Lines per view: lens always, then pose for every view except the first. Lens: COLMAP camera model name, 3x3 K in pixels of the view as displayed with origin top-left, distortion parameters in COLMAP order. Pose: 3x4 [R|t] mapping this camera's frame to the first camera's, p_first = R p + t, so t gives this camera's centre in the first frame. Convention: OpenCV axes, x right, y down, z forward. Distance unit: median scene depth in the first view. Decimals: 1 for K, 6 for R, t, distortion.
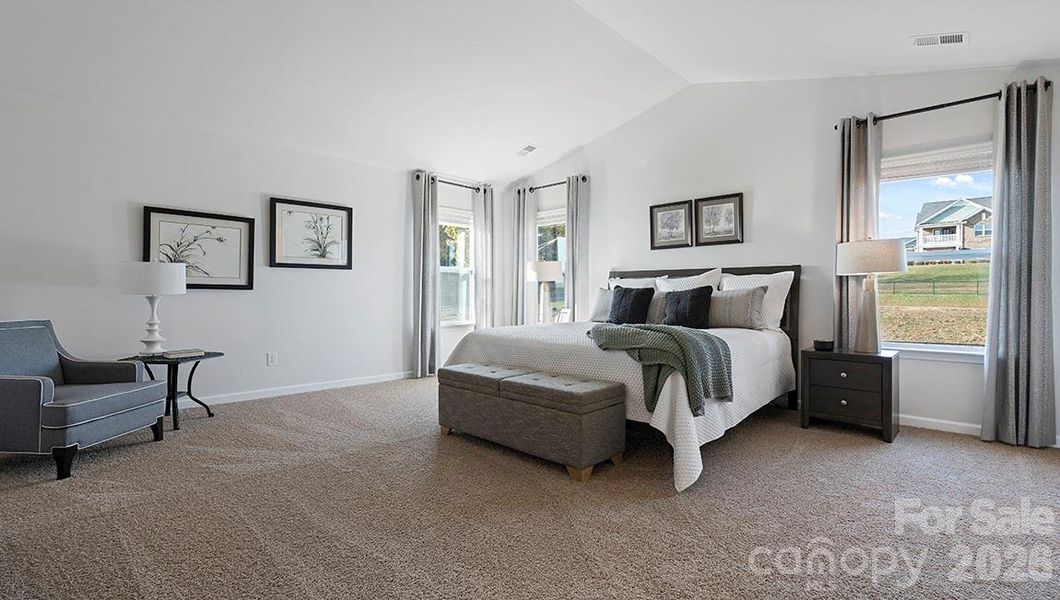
lens RADIAL K [[474.3, 0, 533.6], [0, 474.3, 292.1], [0, 0, 1]] dist [-0.001646, -0.000415]
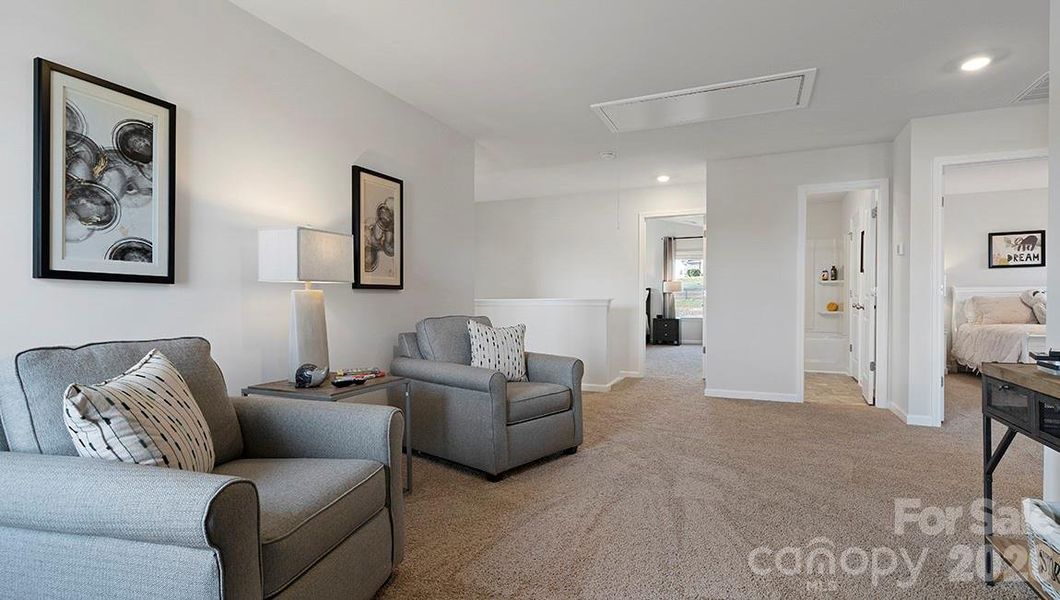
lens RADIAL K [[503.2, 0, 527.8], [0, 503.2, 309.7], [0, 0, 1]] dist [0.001449, 0.000407]
pose [[0.944227, -0.010001, 0.329142, -1.122866], [0.008098, 0.999942, 0.007153, 0.041275], [-0.329195, -0.004089, 0.944253, -1.587693]]
